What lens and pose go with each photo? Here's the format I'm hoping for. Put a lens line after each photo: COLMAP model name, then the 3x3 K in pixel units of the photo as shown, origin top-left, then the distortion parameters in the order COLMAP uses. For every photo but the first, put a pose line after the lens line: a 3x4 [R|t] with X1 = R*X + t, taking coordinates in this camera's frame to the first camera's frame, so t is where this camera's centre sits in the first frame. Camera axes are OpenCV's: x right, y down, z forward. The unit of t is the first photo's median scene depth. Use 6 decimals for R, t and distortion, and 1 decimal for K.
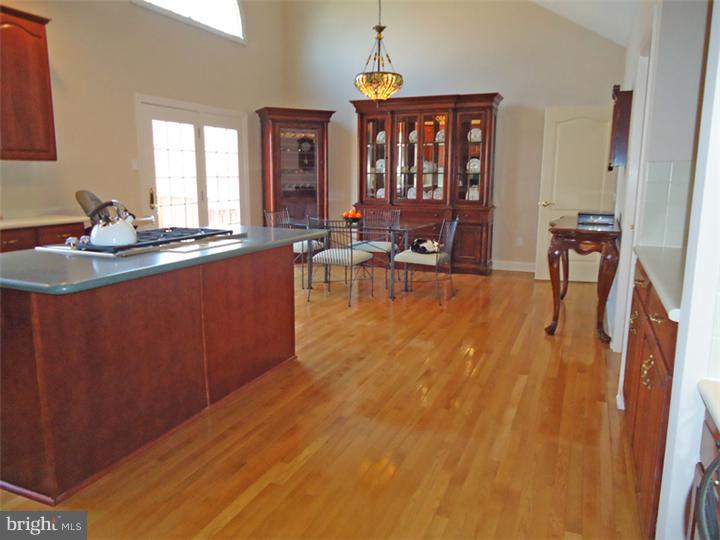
lens RADIAL K [[523.1, 0, 360.7], [0, 523.1, 265.0], [0, 0, 1]] dist [-0.005058, -0.002188]
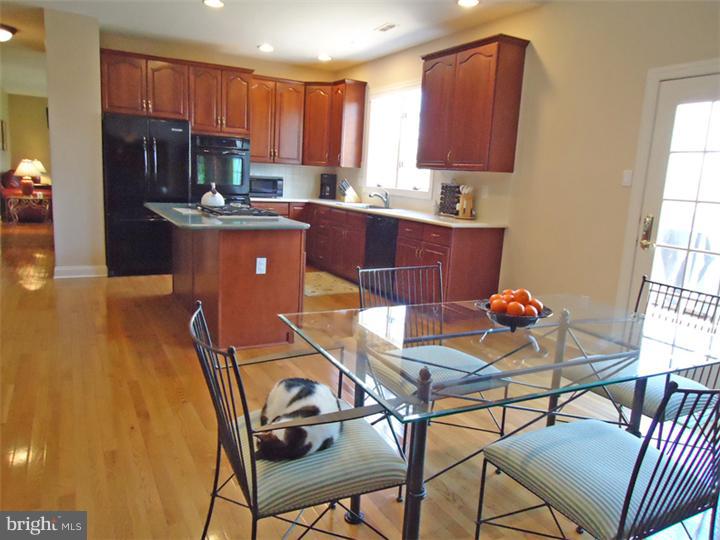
lens RADIAL K [[523.1, 0, 360.7], [0, 523.1, 265.0], [0, 0, 1]] dist [-0.005058, -0.002188]
pose [[-0.602528, 0.101912, -0.791564, 0.314300], [-0.186738, 0.946281, 0.263974, -0.192538], [0.775944, 0.306866, -0.551130, 1.100120]]
